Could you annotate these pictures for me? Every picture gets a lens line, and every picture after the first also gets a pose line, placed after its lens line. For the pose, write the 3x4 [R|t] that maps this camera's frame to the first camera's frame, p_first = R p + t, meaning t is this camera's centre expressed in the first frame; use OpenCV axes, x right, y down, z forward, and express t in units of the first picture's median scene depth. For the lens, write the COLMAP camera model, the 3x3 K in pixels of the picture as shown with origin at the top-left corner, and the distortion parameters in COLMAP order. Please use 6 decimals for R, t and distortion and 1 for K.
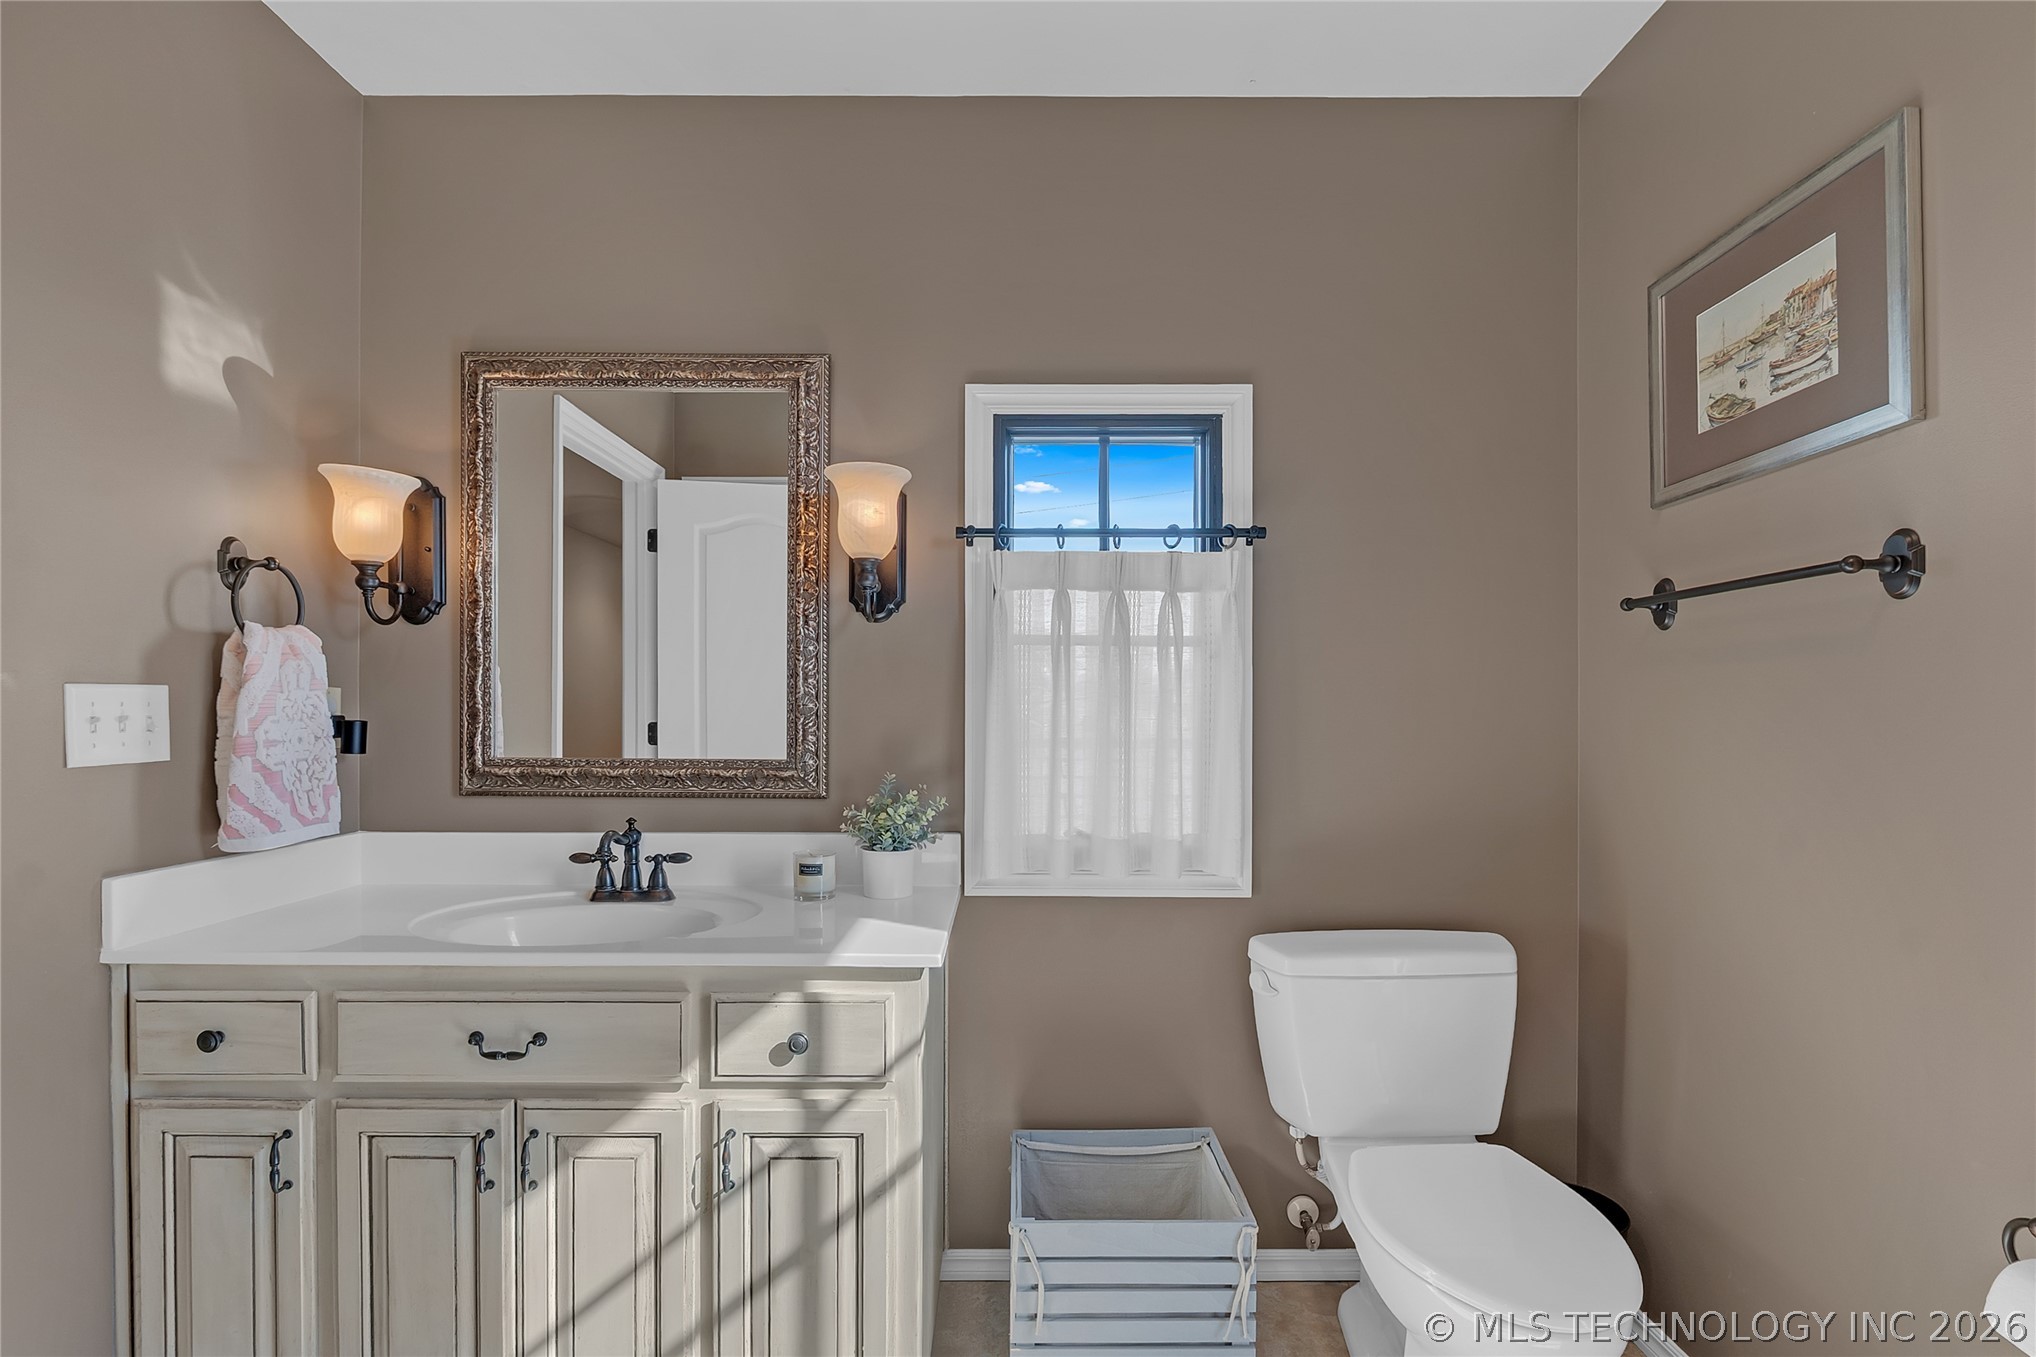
lens RADIAL K [[949.0, 0, 1016.1], [0, 949.0, 715.3], [0, 0, 1]] dist [-0.002421, -0.000572]
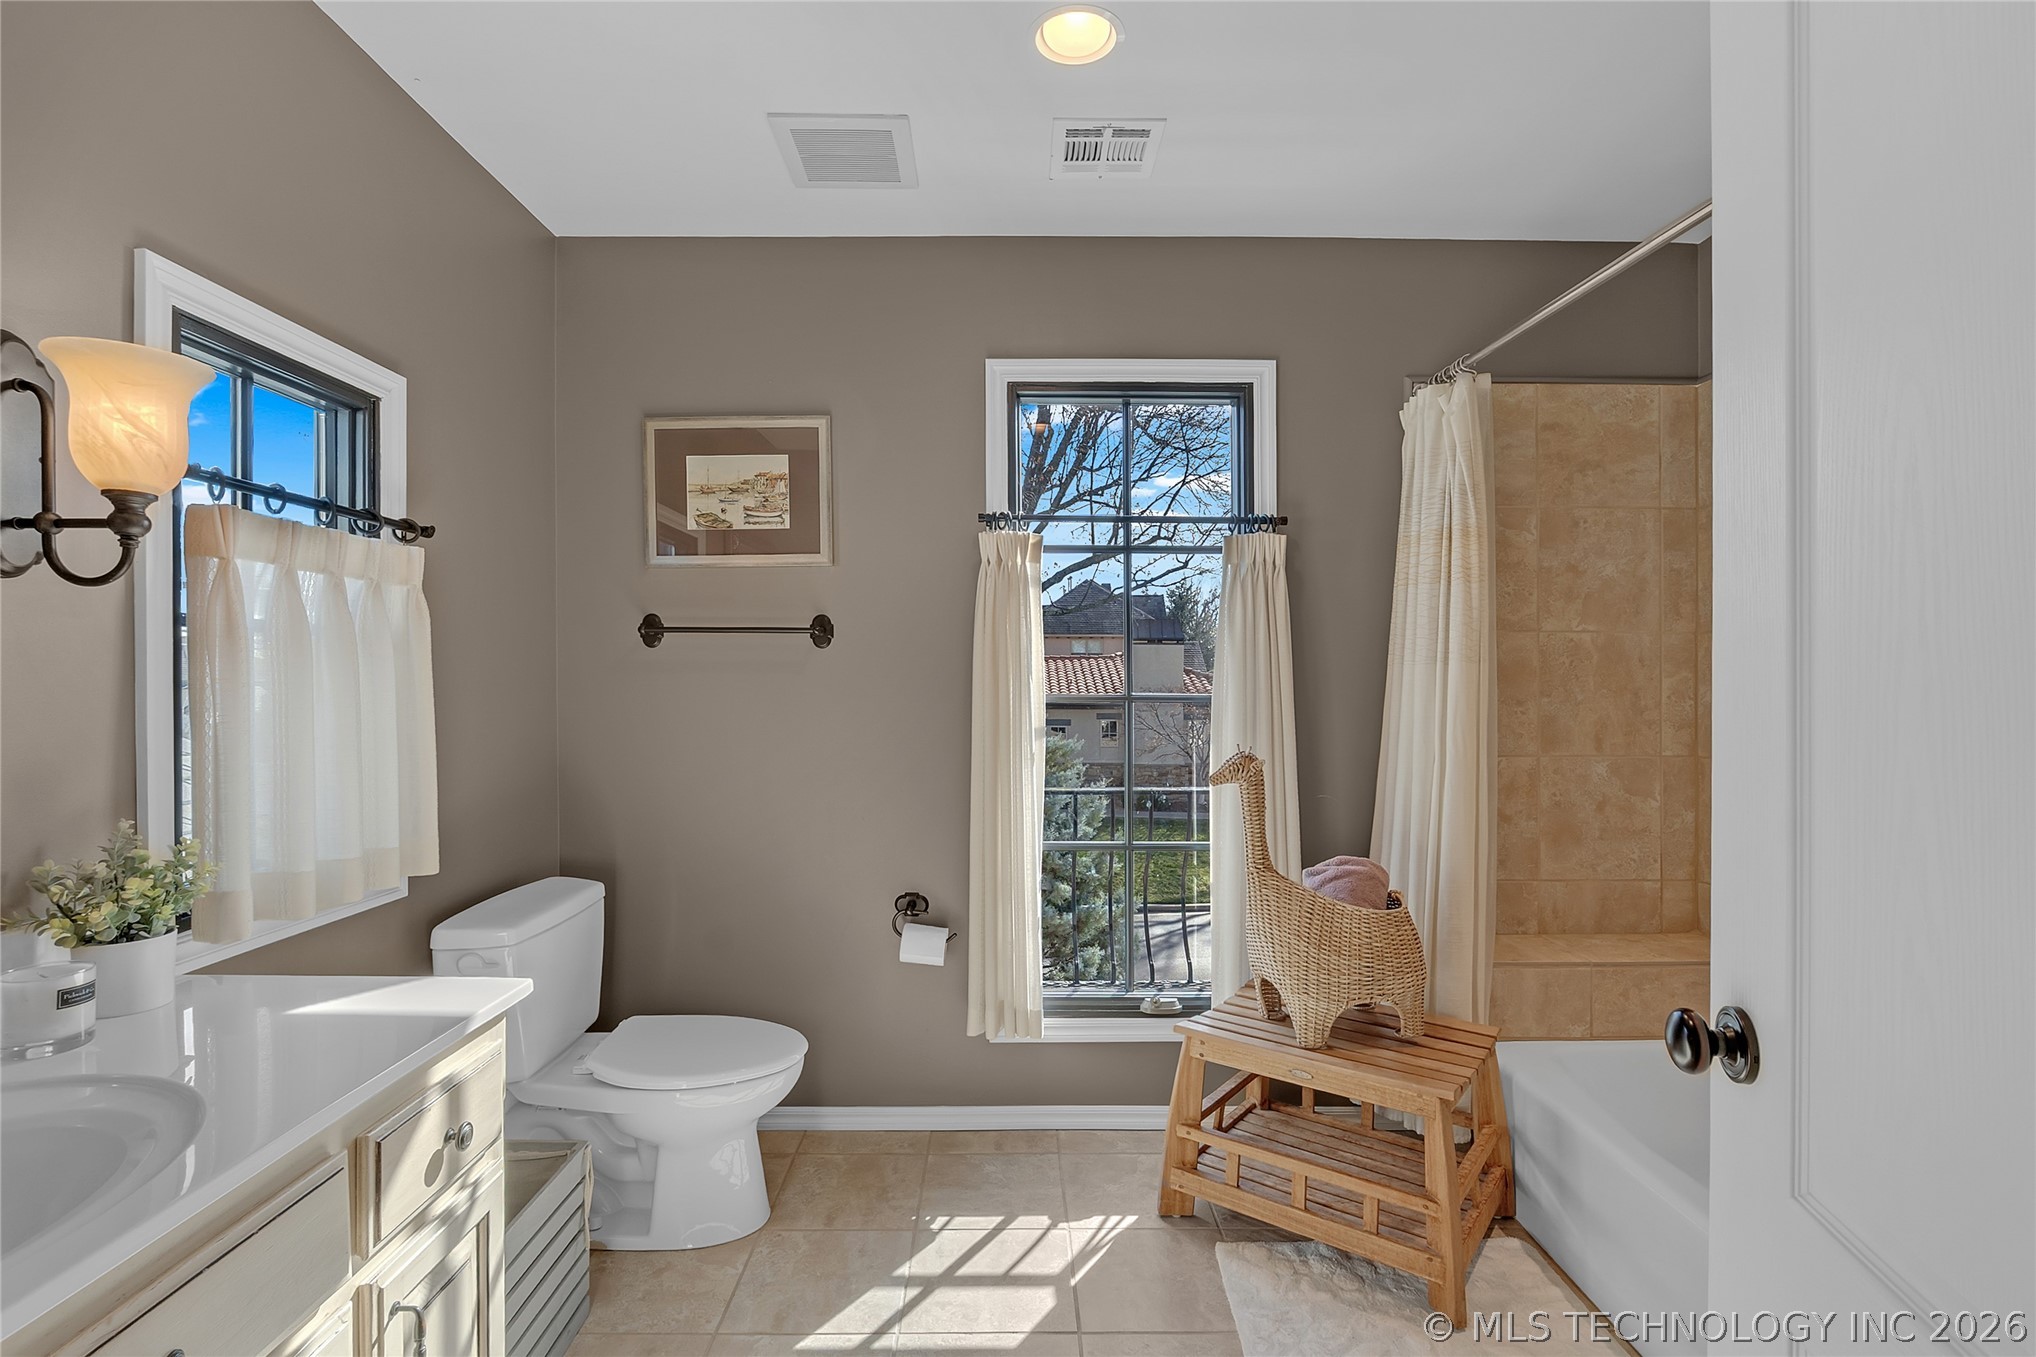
lens RADIAL K [[949.0, 0, 1013.6], [0, 949.0, 683.0], [0, 0, 1]] dist [-0.002421, -0.000572]
pose [[0.005360, -0.002327, 0.999983, -0.941391], [0.000302, 0.999997, 0.002326, -0.042719], [-0.999986, 0.000289, 0.005360, 0.465580]]
